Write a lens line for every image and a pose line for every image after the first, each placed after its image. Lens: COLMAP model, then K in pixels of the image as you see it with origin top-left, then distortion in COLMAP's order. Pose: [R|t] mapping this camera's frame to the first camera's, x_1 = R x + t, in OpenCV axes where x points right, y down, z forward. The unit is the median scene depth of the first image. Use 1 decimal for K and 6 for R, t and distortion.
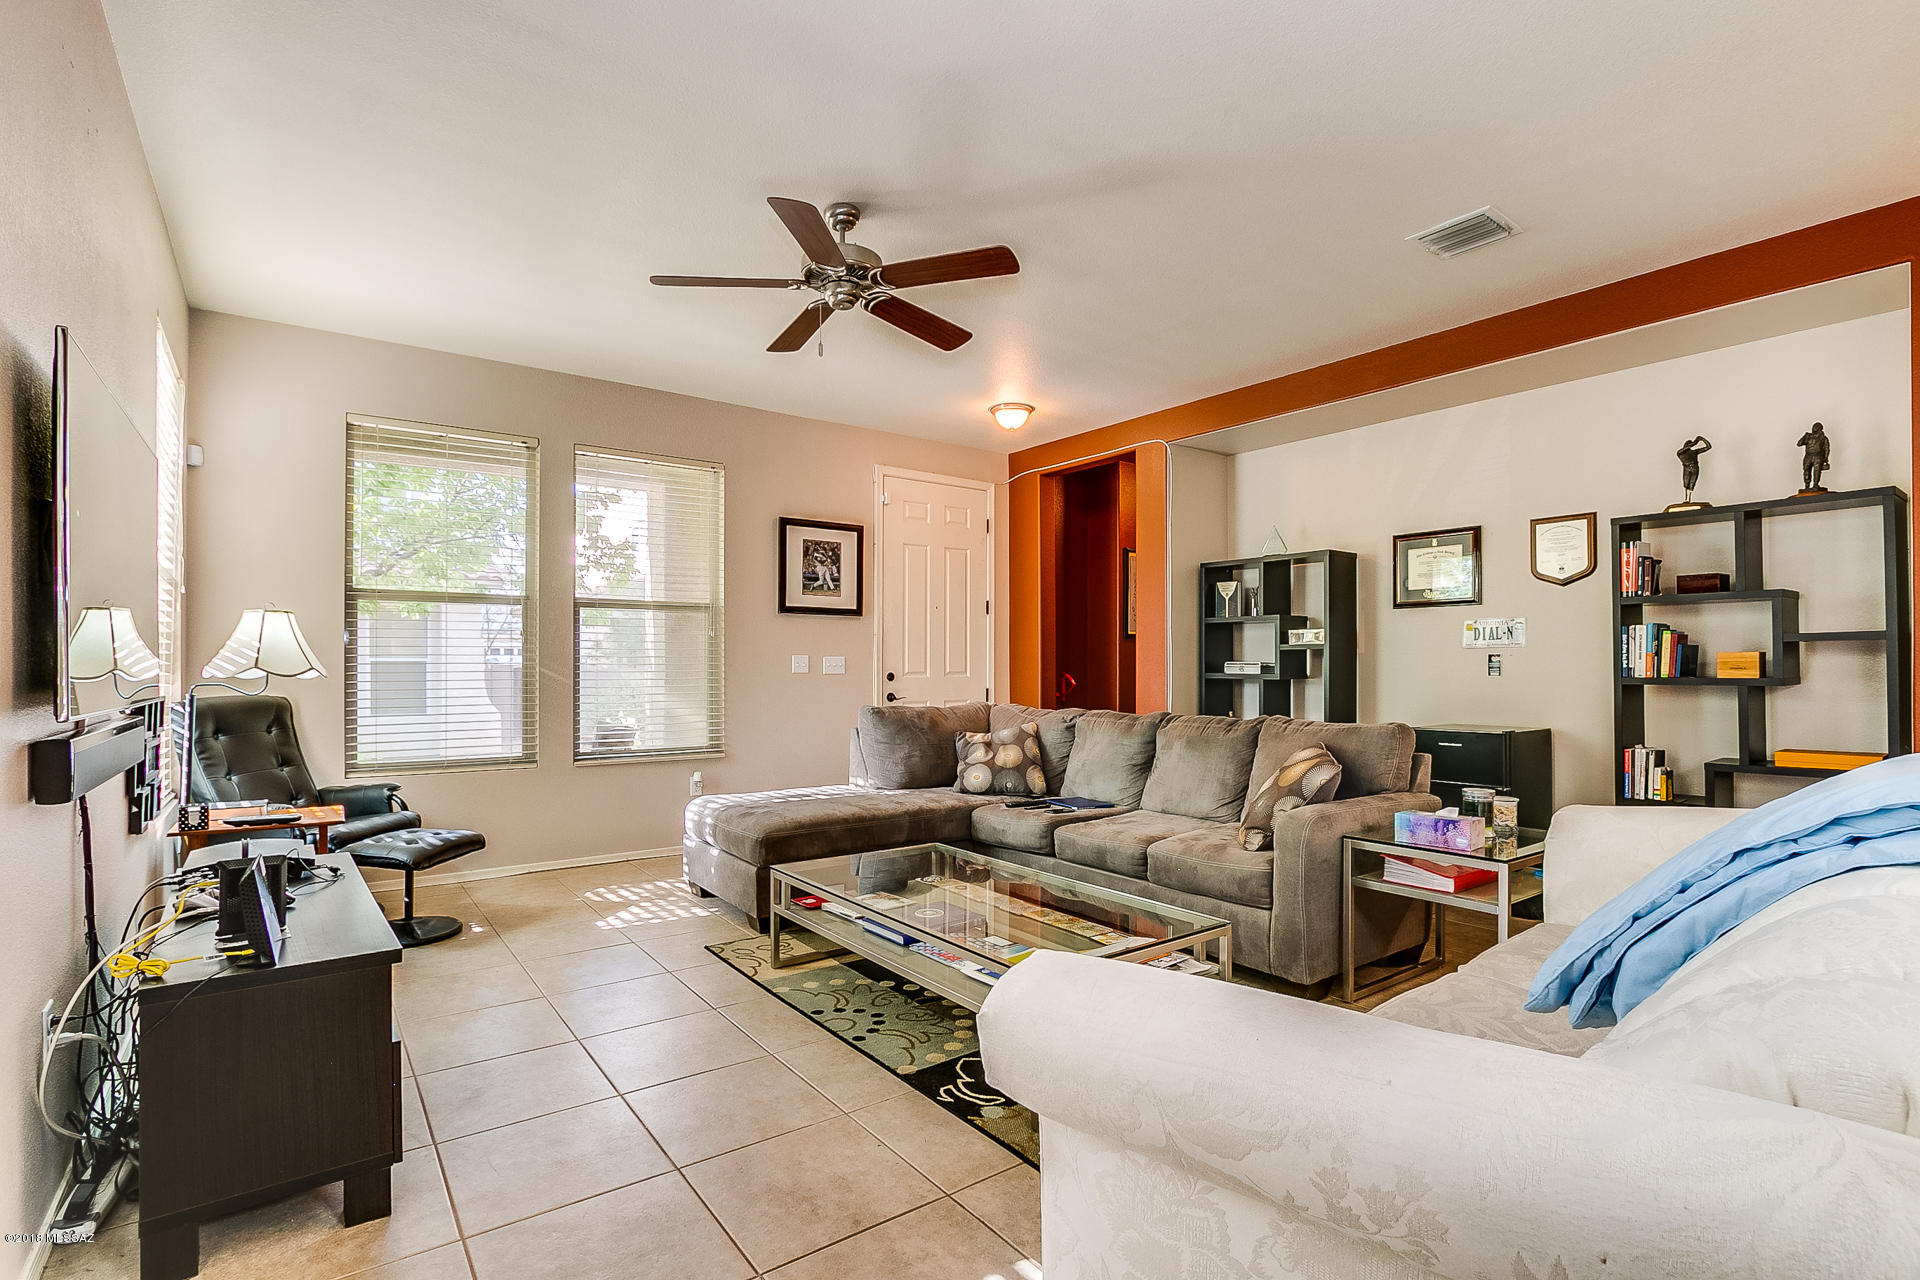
lens RADIAL K [[898.2, 0, 962.5], [0, 898.2, 667.8], [0, 0, 1]] dist [-0.022102, 0.004500]
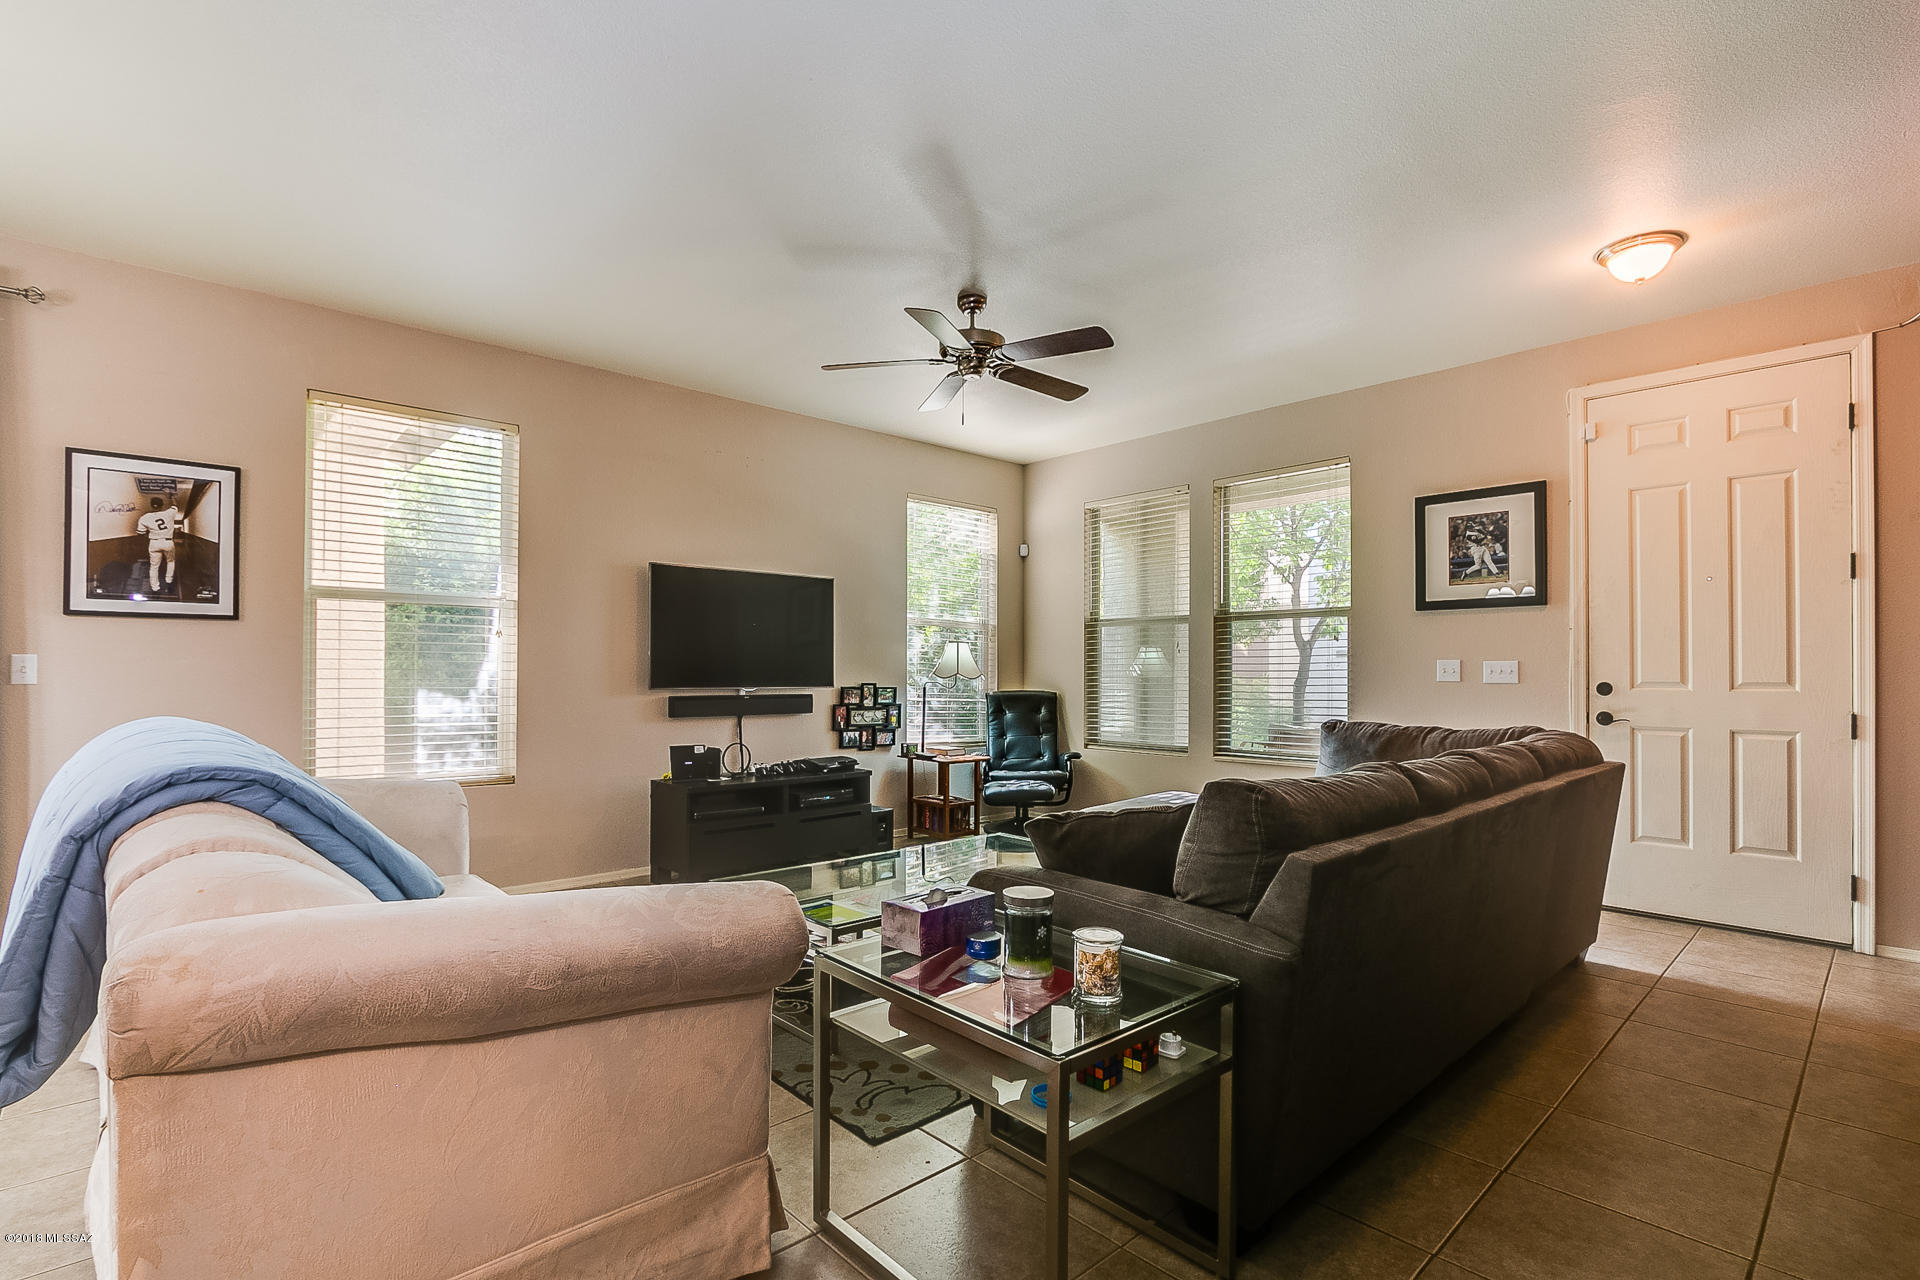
lens RADIAL K [[898.2, 0, 912.3], [0, 898.2, 664.3], [0, 0, 1]] dist [-0.022102, 0.004500]
pose [[0.075873, -0.009576, -0.997071, 0.645021], [-0.003980, 0.999943, -0.009907, 0.000046], [0.997110, 0.004720, 0.075831, 0.490657]]
